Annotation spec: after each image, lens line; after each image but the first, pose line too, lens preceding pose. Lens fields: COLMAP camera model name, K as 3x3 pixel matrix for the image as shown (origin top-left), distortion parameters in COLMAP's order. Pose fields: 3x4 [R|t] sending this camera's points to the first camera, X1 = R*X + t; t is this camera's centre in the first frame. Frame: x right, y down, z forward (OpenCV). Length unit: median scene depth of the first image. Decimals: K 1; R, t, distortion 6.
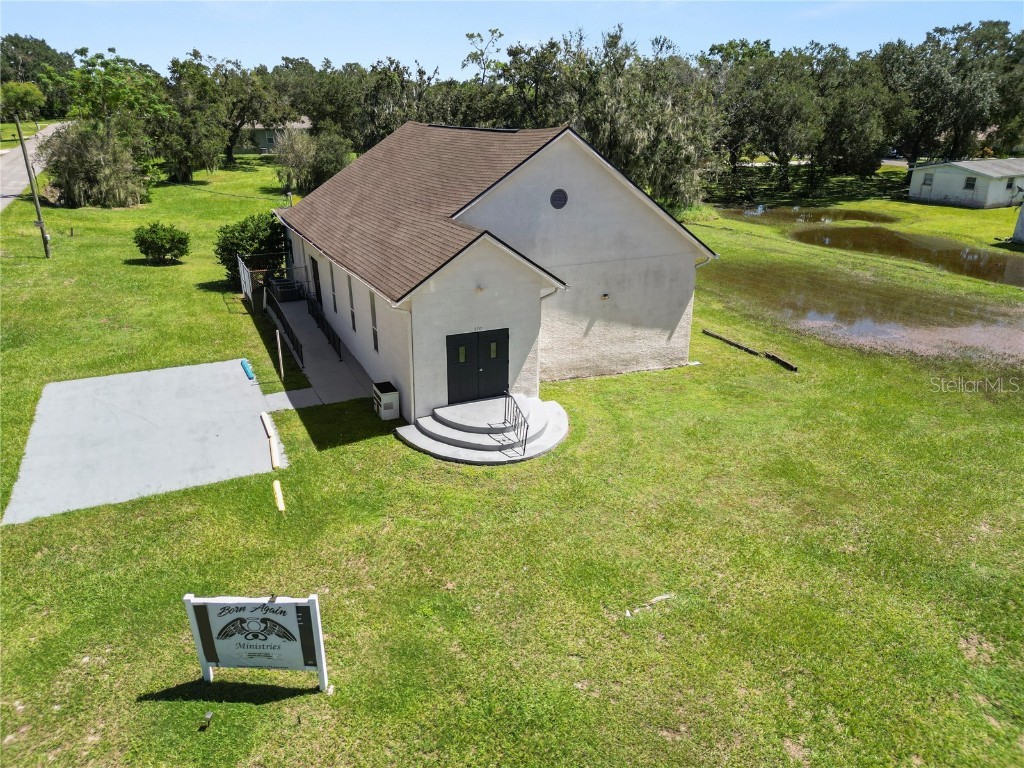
lens RADIAL K [[716.2, 0, 509.1], [0, 716.2, 384.1], [0, 0, 1]] dist [0.072512, -0.073110]
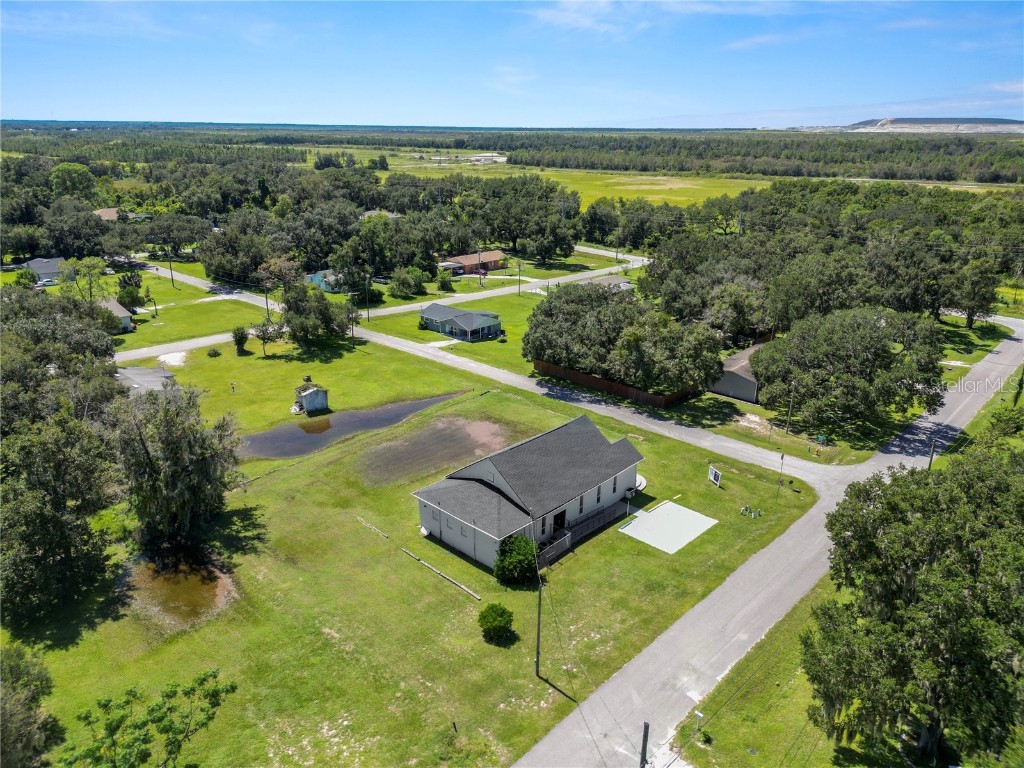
lens RADIAL K [[716.2, 0, 509.1], [0, 716.2, 384.1], [0, 0, 1]] dist [0.072512, -0.073110]
pose [[-0.359208, -0.313372, 0.879072, -2.575651], [0.331738, 0.837548, 0.434124, -1.921316], [-0.872307, 0.447562, -0.196896, 1.734472]]
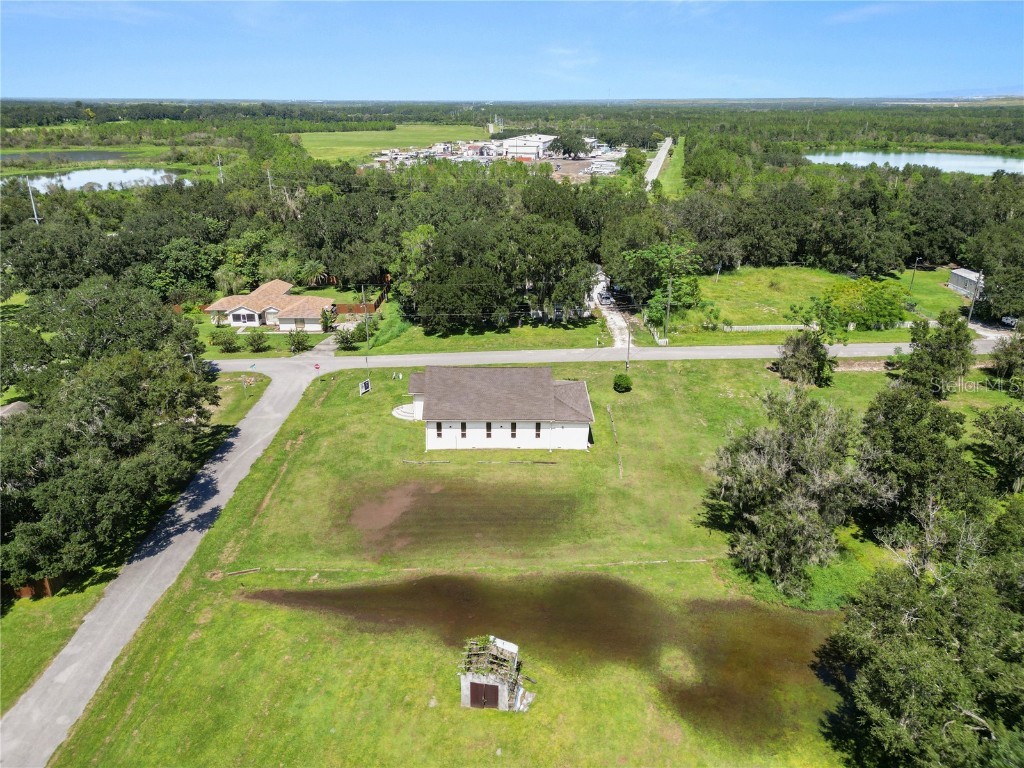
lens RADIAL K [[720.1, 0, 513.7], [0, 720.1, 380.8], [0, 0, 1]] dist [0.080123, -0.080805]
pose [[-0.426613, 0.330006, -0.842079, 2.845555], [-0.327791, 0.811340, 0.484025, -2.073669], [0.842944, 0.482517, -0.237956, 2.092521]]
